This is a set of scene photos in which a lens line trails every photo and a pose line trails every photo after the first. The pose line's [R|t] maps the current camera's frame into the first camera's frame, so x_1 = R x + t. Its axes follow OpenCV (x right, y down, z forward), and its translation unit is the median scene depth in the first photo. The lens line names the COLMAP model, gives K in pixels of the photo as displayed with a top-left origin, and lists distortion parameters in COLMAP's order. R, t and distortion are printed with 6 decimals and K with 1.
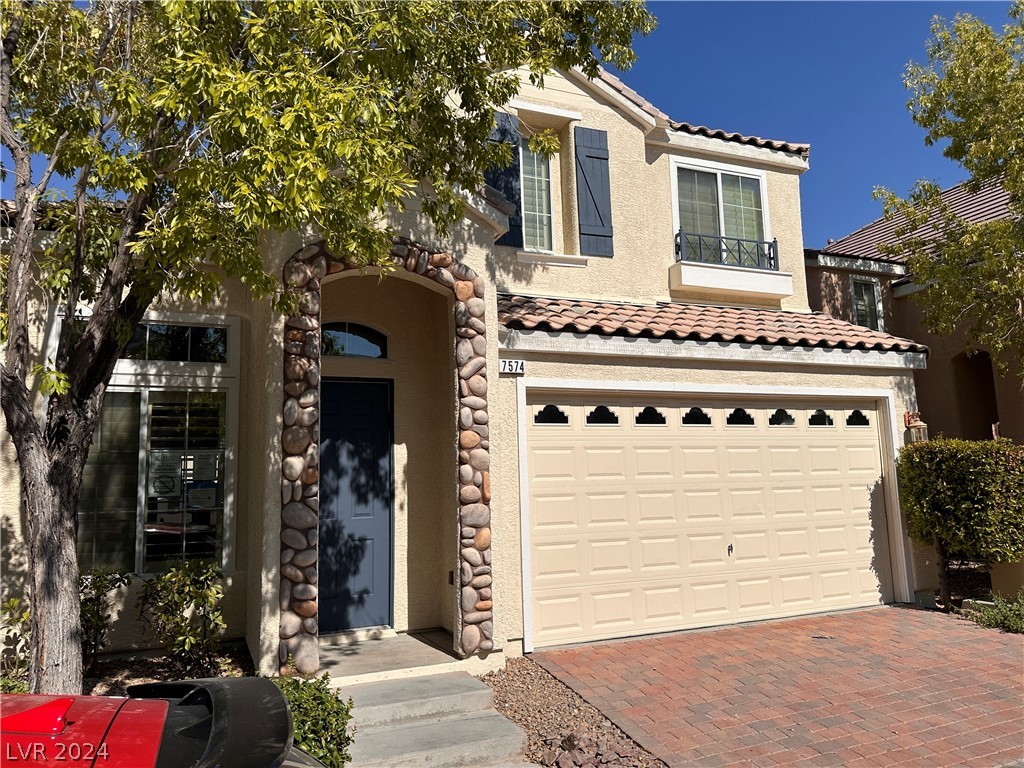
lens RADIAL K [[717.2, 0, 512.0], [0, 717.2, 384.0], [0, 0, 1]] dist [0.179971, -0.305853]
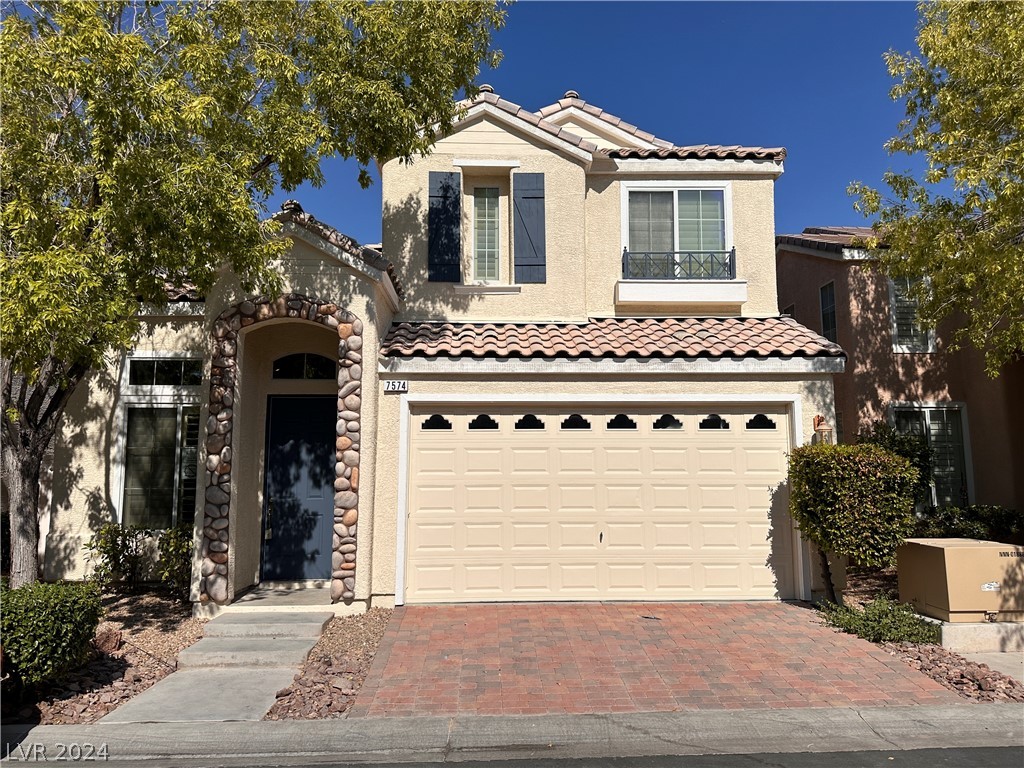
lens RADIAL K [[717.2, 0, 512.0], [0, 717.2, 384.0], [0, 0, 1]] dist [0.179971, -0.305853]
pose [[0.932629, -0.017941, -0.360392, 0.580689], [0.025152, 0.999566, 0.015326, -0.036966], [0.359960, -0.023358, 0.932675, -0.115501]]
